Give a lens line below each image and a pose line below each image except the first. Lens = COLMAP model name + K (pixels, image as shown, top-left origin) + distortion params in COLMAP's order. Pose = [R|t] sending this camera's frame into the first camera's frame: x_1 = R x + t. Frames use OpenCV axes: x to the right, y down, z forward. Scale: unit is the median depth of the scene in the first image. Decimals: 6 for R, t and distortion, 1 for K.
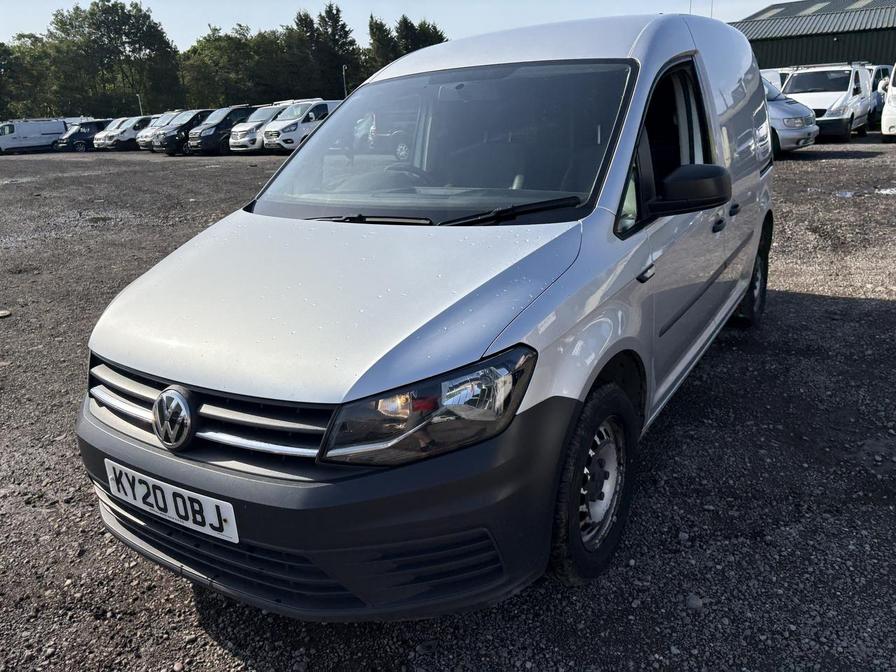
lens RADIAL K [[684.0, 0, 448.0], [0, 684.0, 336.0], [0, 0, 1]] dist [0.086373, -0.073421]
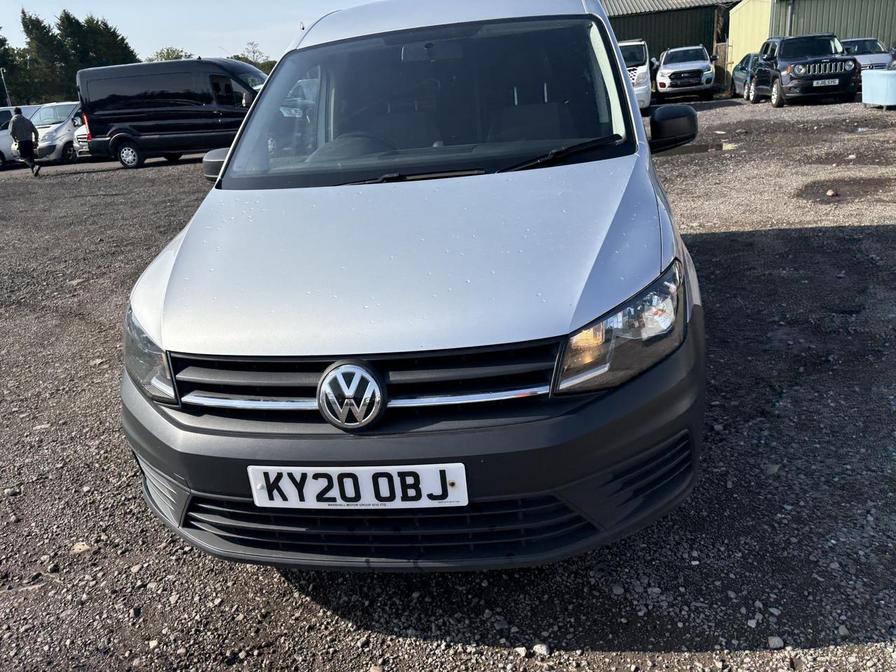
lens RADIAL K [[684.0, 0, 448.0], [0, 684.0, 336.0], [0, 0, 1]] dist [0.086373, -0.073421]
pose [[0.914443, -0.171071, 0.366782, -0.552558], [0.170904, 0.984728, 0.033198, 0.030737], [-0.366860, 0.032327, 0.929714, 0.109644]]
